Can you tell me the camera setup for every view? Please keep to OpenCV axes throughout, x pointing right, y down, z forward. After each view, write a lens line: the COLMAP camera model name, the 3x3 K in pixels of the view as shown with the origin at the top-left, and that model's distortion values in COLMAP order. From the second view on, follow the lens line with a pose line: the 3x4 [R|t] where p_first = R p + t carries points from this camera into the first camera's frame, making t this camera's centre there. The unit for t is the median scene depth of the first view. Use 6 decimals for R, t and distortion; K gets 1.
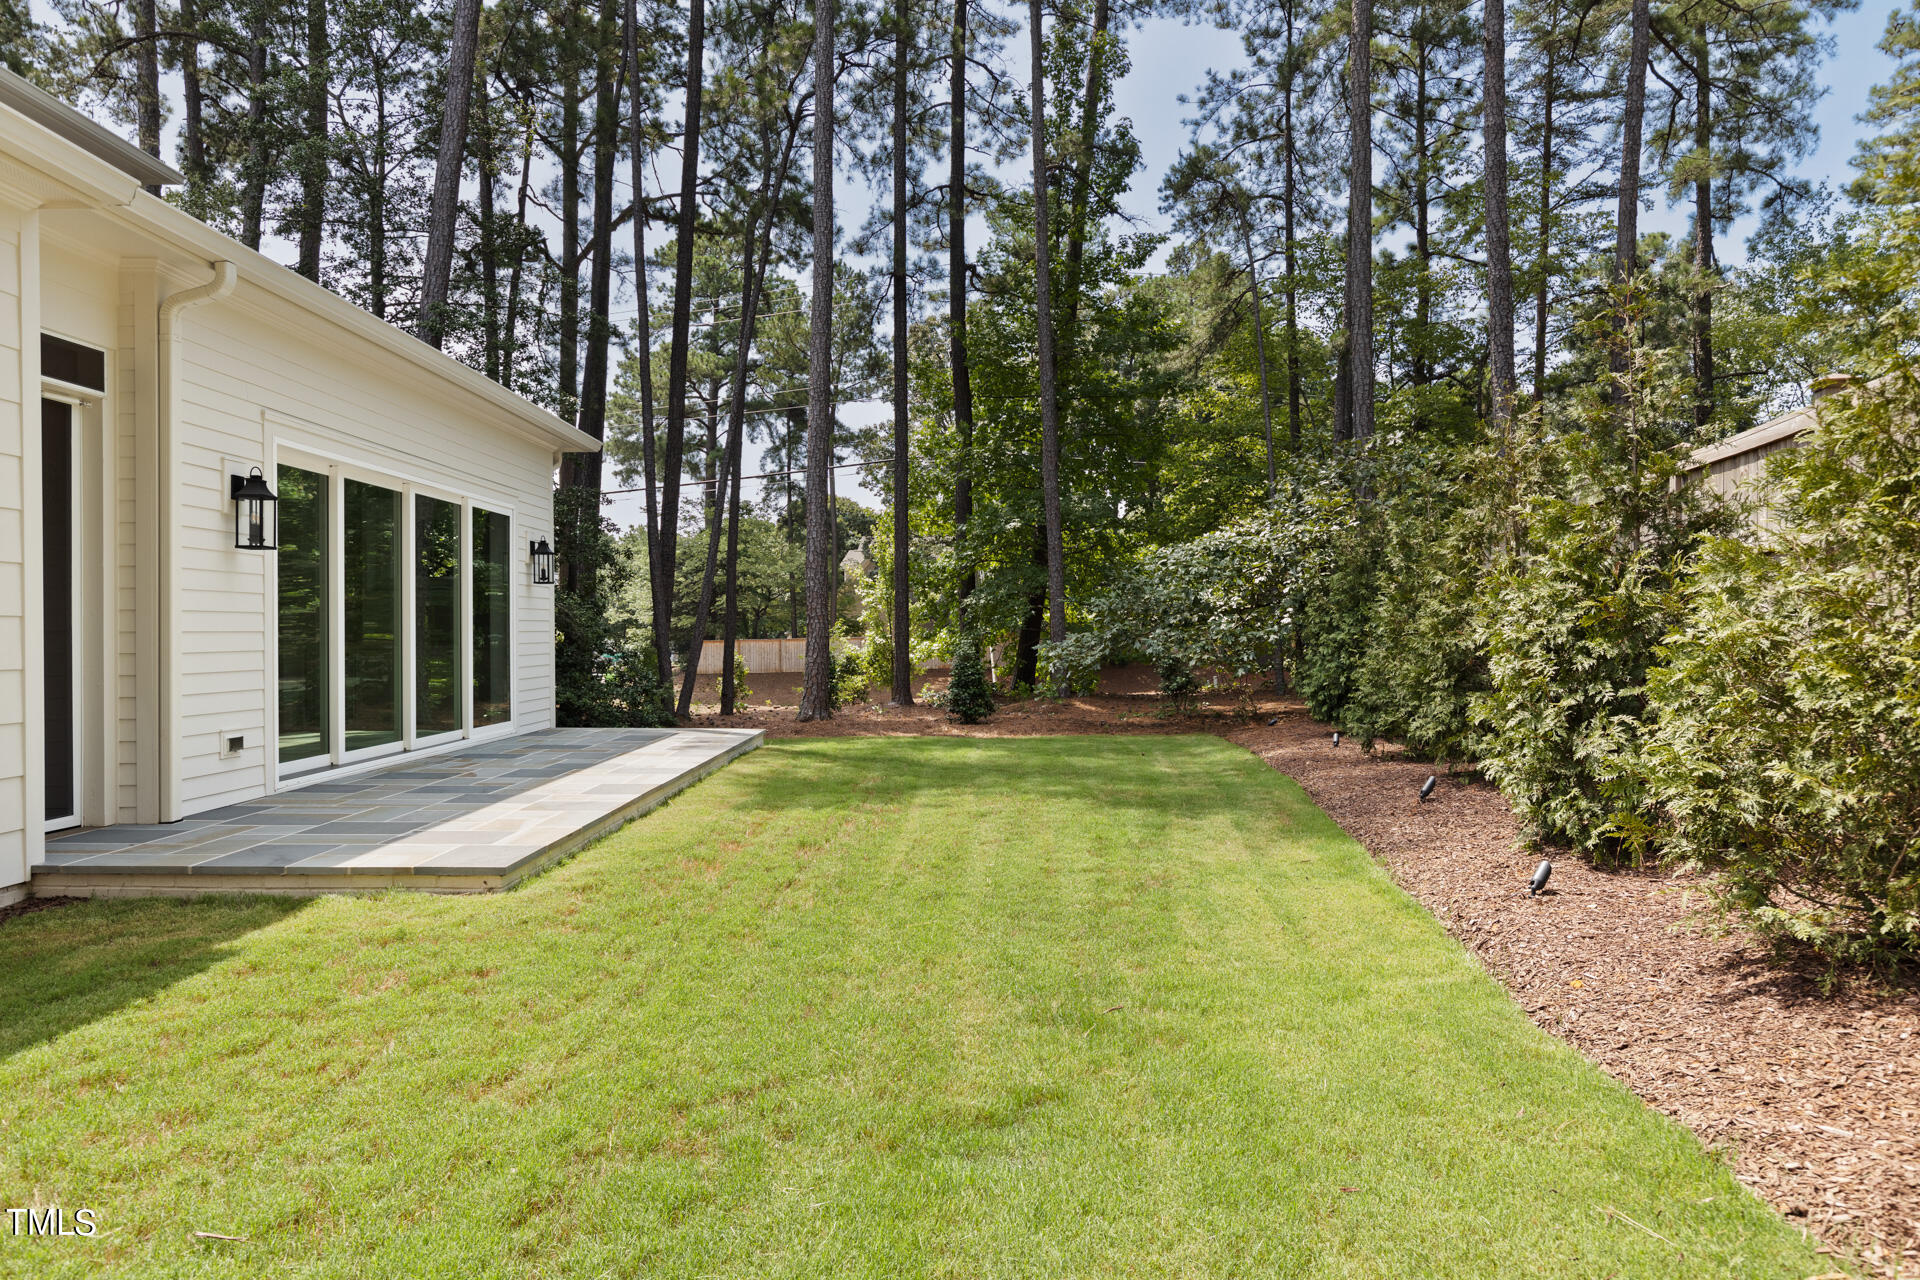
lens RADIAL K [[1234.3, 0, 966.2], [0, 1234.3, 641.8], [0, 0, 1]] dist [0.009117, -0.001914]
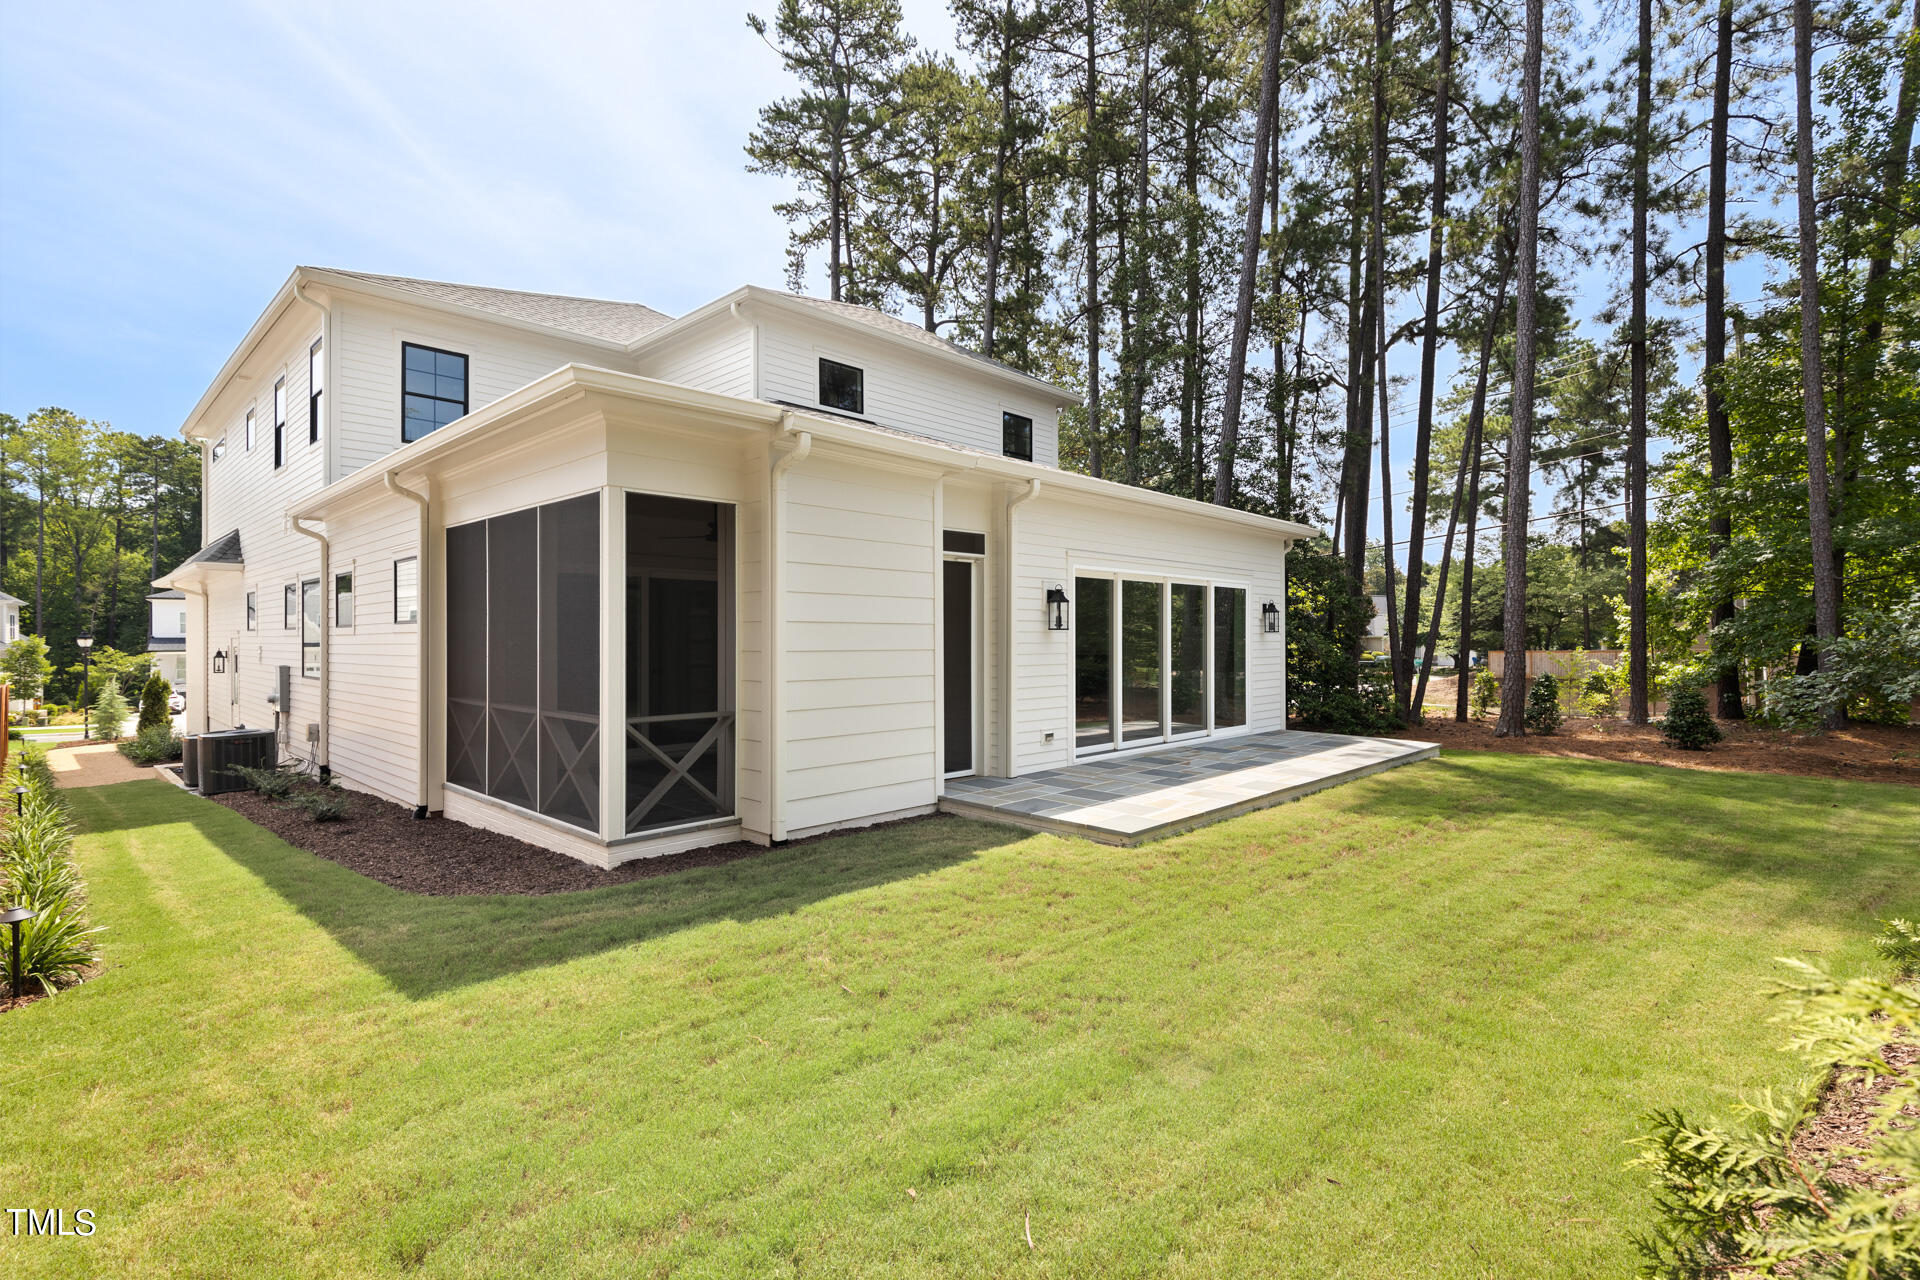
lens RADIAL K [[887.6, 0, 960.7], [0, 887.6, 637.9], [0, 0, 1]] dist [0.004036, -0.000272]
pose [[0.706693, 0.004120, -0.707508, 0.231815], [-0.007379, 0.999972, -0.001547, -0.058115], [0.707482, 0.006314, 0.706704, -0.012503]]
